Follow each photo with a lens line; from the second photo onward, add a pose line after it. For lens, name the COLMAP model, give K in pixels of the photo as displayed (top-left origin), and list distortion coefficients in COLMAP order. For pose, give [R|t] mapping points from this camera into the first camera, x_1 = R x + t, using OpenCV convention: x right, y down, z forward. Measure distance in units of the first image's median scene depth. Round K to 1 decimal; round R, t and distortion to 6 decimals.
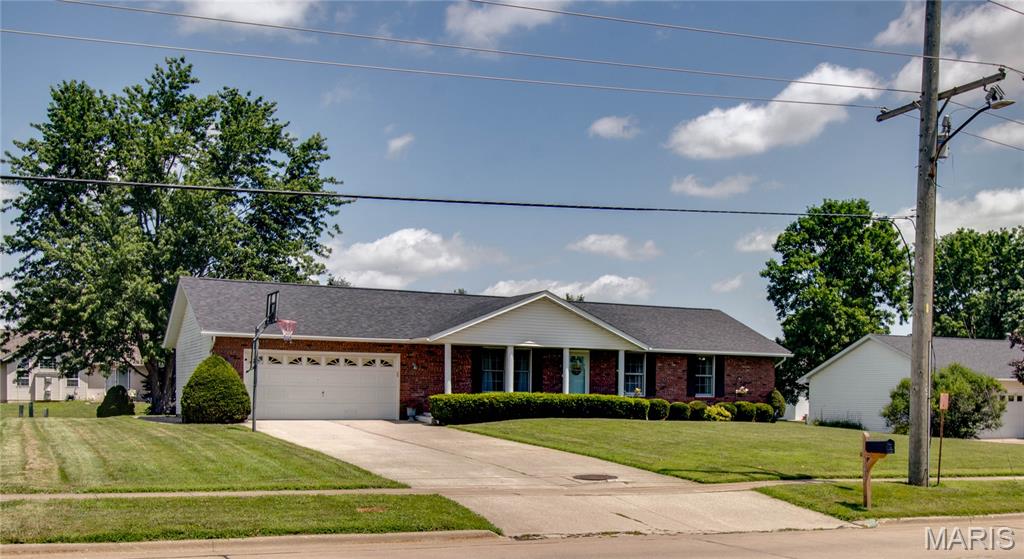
lens RADIAL K [[1108.0, 0, 512.0], [0, 1108.0, 279.5], [0, 0, 1]] dist [0.003411, 0.003963]
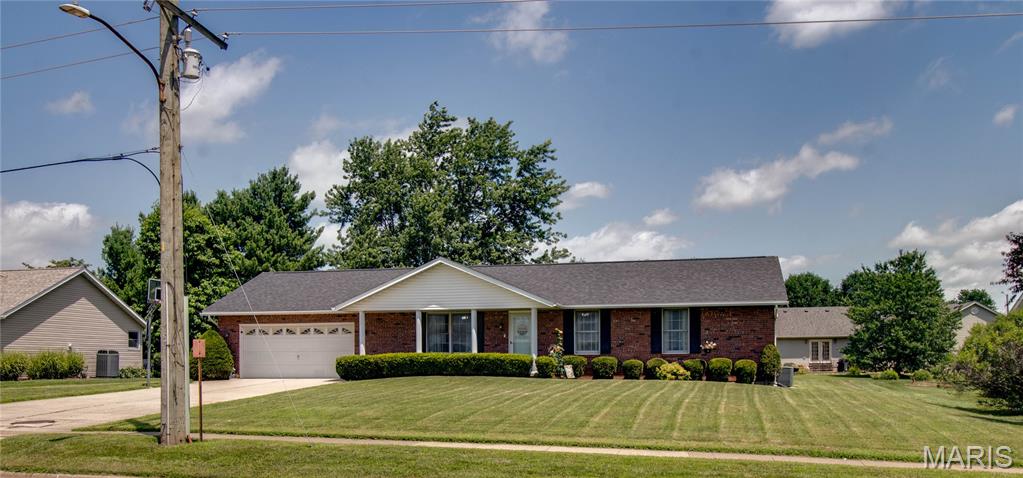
lens RADIAL K [[907.2, 0, 511.5], [0, 907.2, 239.0], [0, 0, 1]] dist [0.000590, -0.000310]
pose [[0.726145, -0.108688, -0.678897, 0.635858], [0.082560, 0.994065, -0.070838, 0.056641], [0.682567, -0.004611, 0.730809, 0.378518]]
